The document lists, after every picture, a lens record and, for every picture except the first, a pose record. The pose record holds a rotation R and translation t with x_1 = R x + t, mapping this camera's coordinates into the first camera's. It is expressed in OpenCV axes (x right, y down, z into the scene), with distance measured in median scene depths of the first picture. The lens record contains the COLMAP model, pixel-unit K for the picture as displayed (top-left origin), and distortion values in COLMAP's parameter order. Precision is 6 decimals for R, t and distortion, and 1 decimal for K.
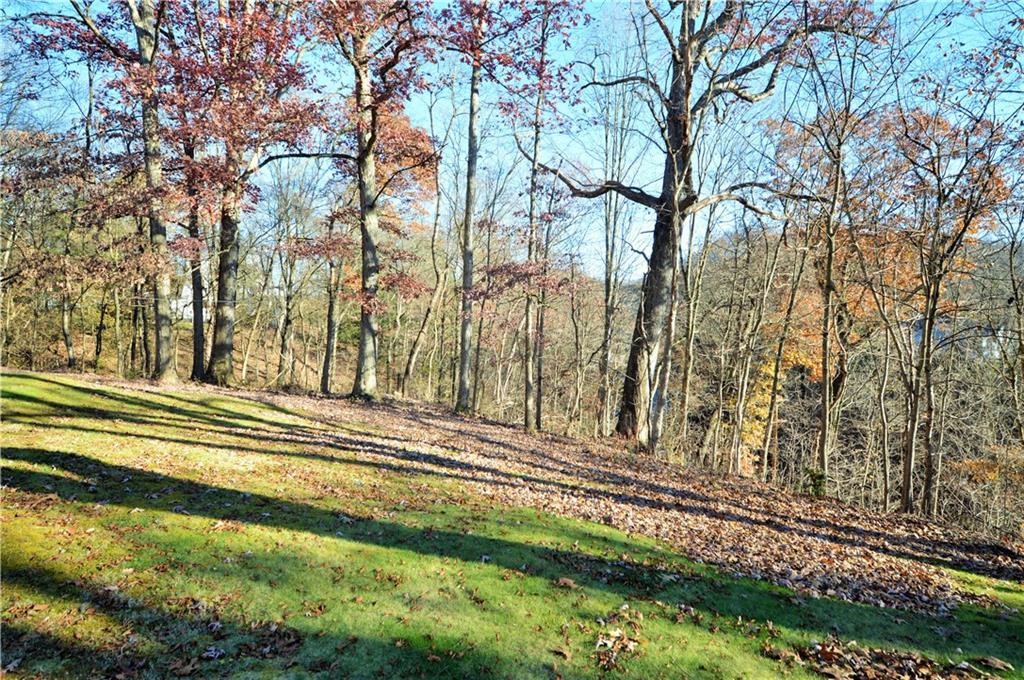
lens RADIAL K [[553.1, 0, 512.0], [0, 553.1, 340.0], [0, 0, 1]] dist [0.038920, -0.039515]
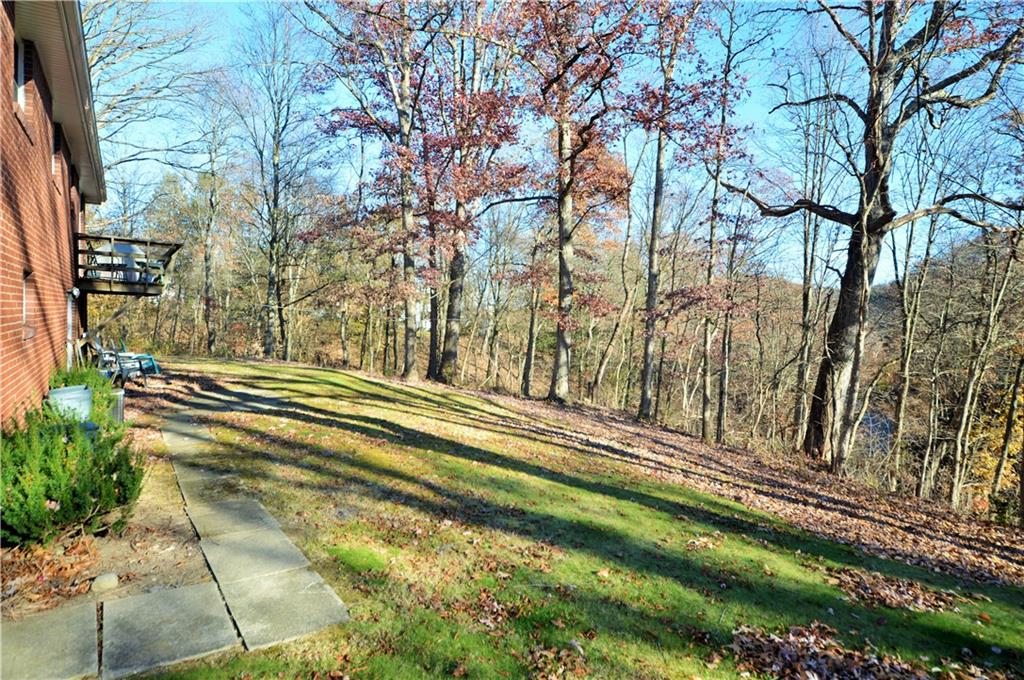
lens RADIAL K [[553.1, 0, 512.0], [0, 553.1, 340.0], [0, 0, 1]] dist [0.038920, -0.039515]
pose [[0.940823, 0.019986, -0.338309, 0.039029], [-0.026282, 0.999556, -0.014039, -0.006034], [0.337878, 0.022100, 0.940930, -0.150428]]
